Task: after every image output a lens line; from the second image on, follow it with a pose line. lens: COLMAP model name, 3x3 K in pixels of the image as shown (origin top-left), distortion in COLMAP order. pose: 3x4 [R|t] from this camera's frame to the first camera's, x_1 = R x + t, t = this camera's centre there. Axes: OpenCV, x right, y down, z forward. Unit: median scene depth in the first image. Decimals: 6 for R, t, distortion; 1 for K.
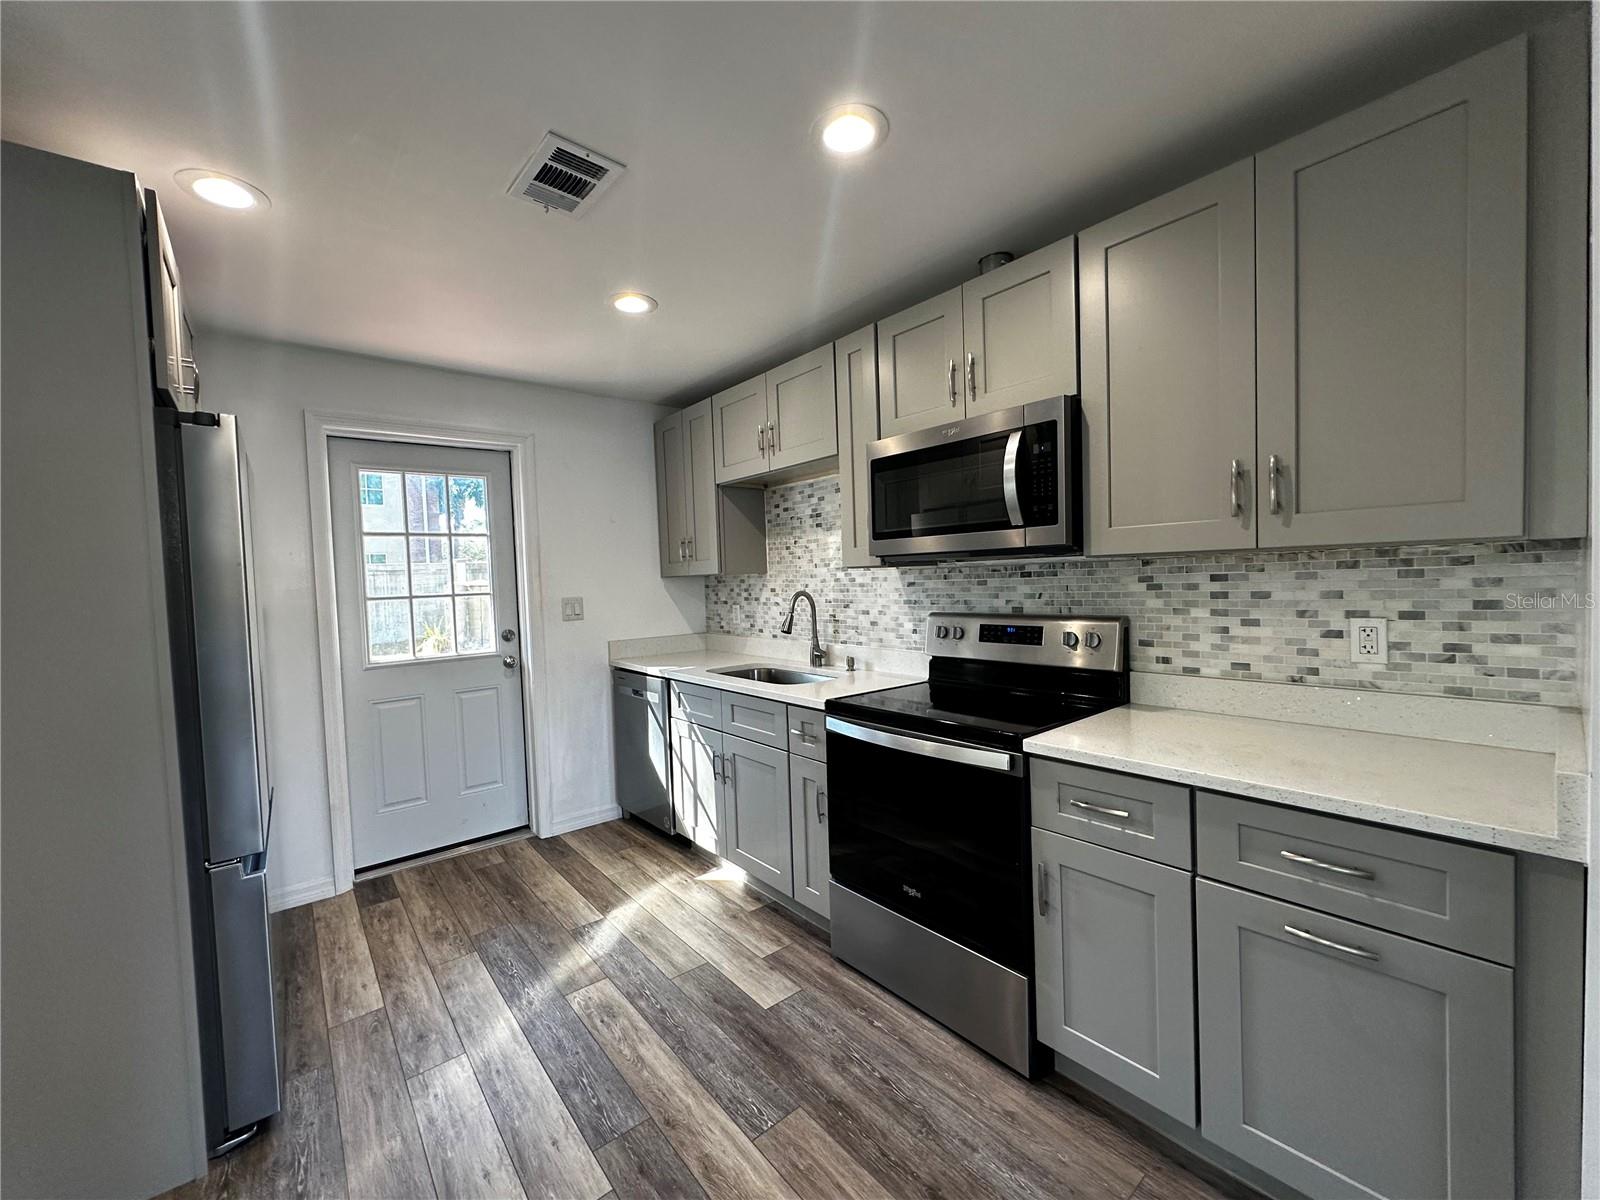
lens RADIAL K [[641.7, 0, 796.5], [0, 641.7, 600.8], [0, 0, 1]] dist [0.000073, -0.000109]
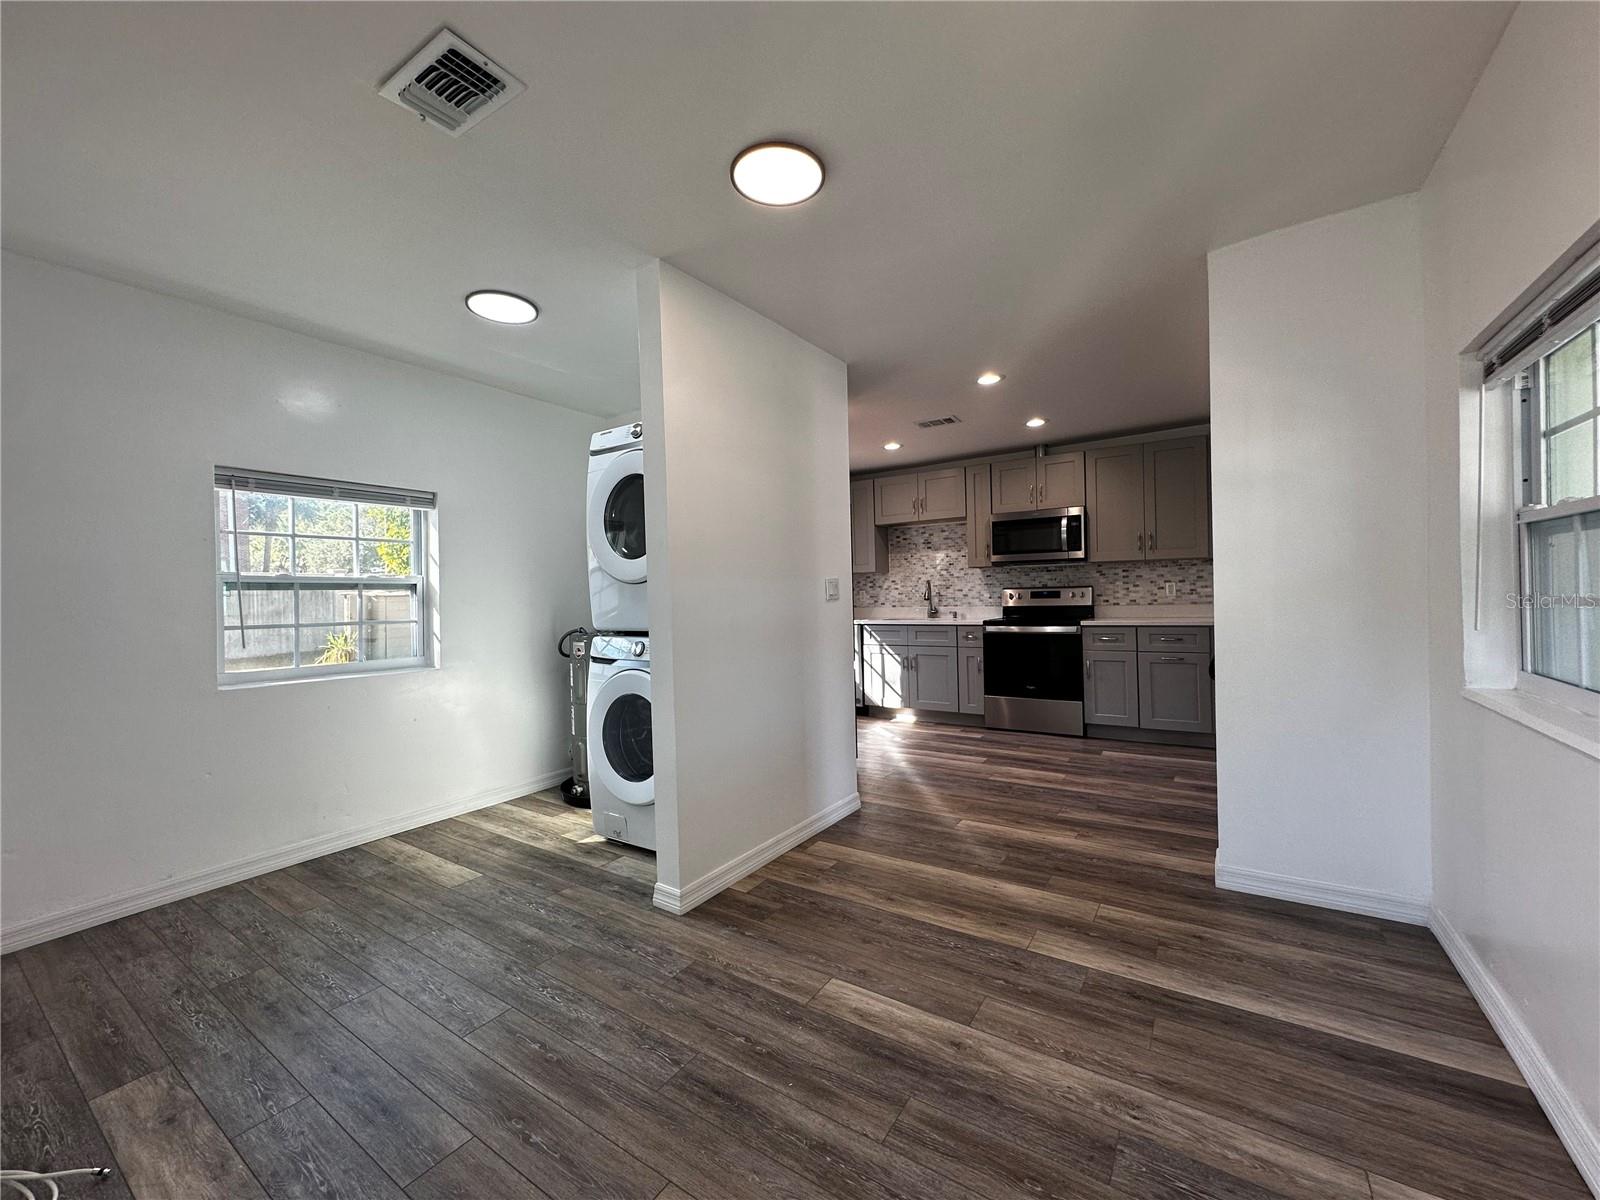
lens RADIAL K [[637.0, 0, 798.0], [0, 637.0, 600.2], [0, 0, 1]] dist [-0.005326, 0.000227]
pose [[0.957822, 0.008307, 0.287242, -1.272853], [0.002303, 0.999328, -0.036580, 0.160213], [-0.287353, 0.035699, 0.957159, -1.060744]]
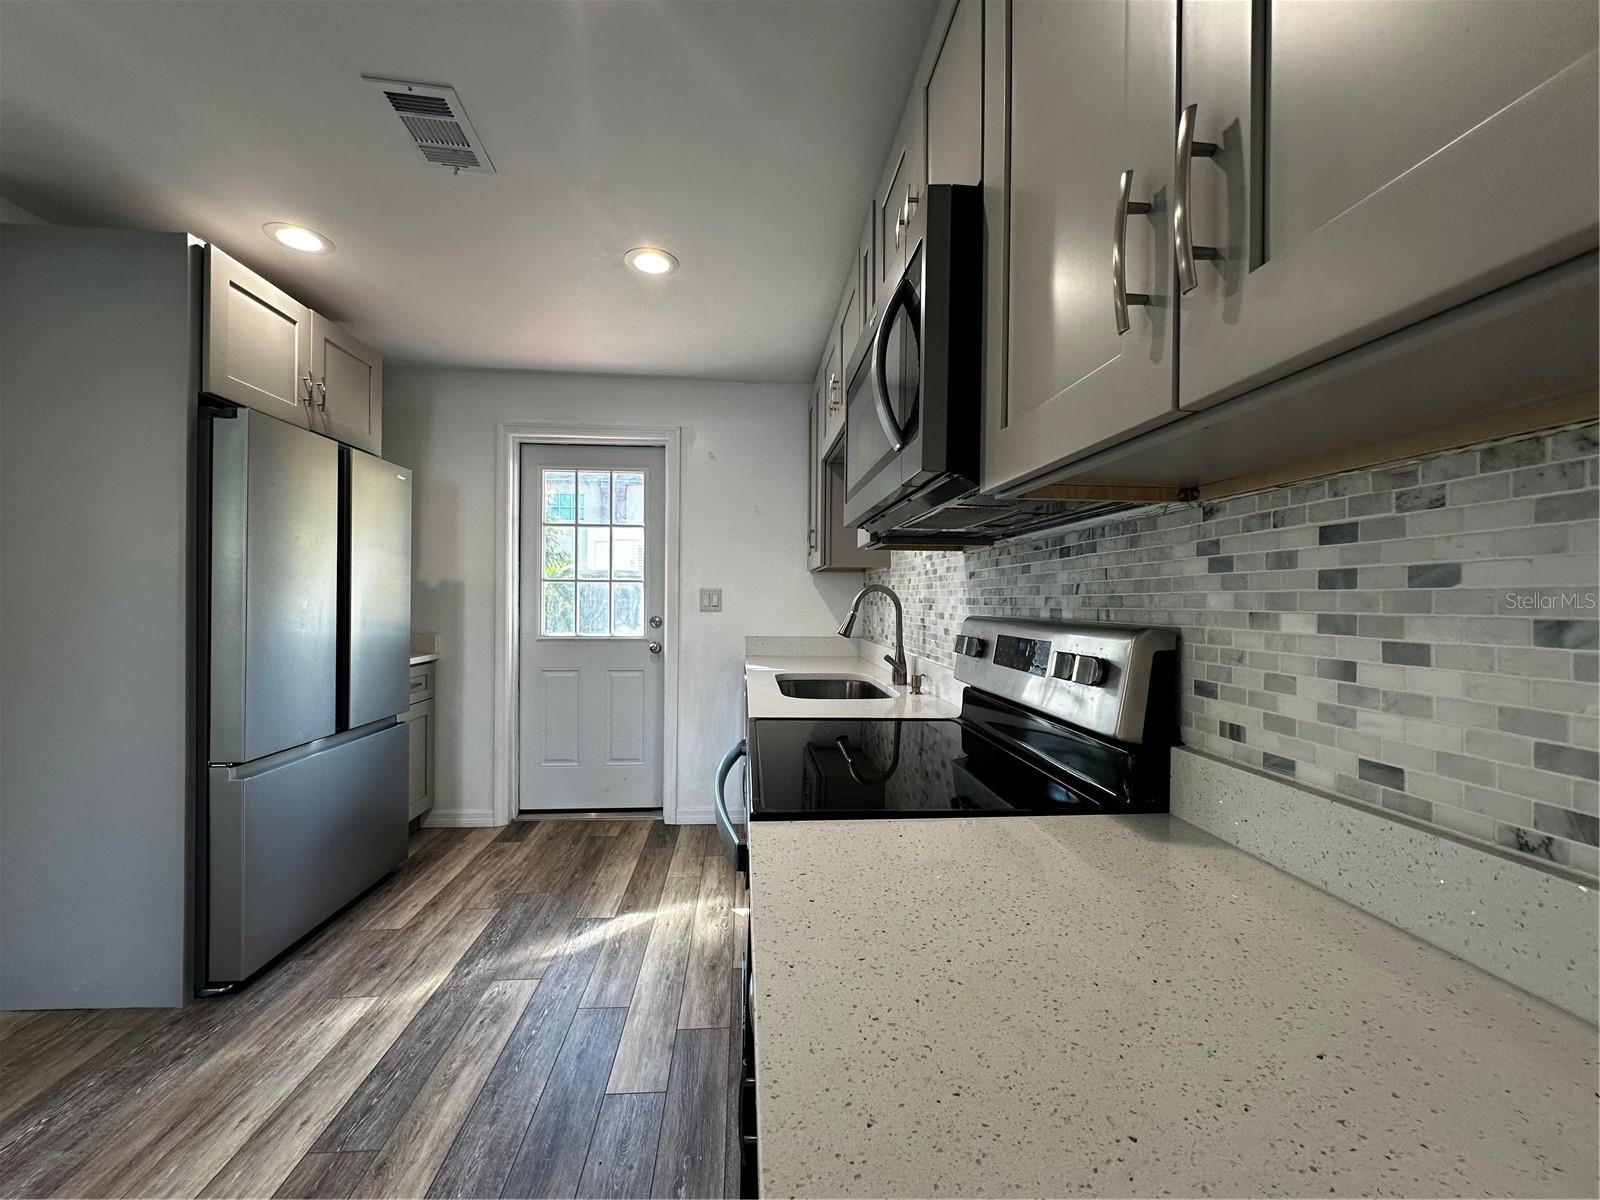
lens RADIAL K [[638.2, 0, 800.8], [0, 638.2, 602.0], [0, 0, 1]] dist [-0.005058, 0.001072]
pose [[0.823230, 0.045274, -0.565900, 0.493227], [-0.059737, 0.998189, -0.007043, 0.021815], [0.564556, 0.039603, 0.824444, 0.407769]]
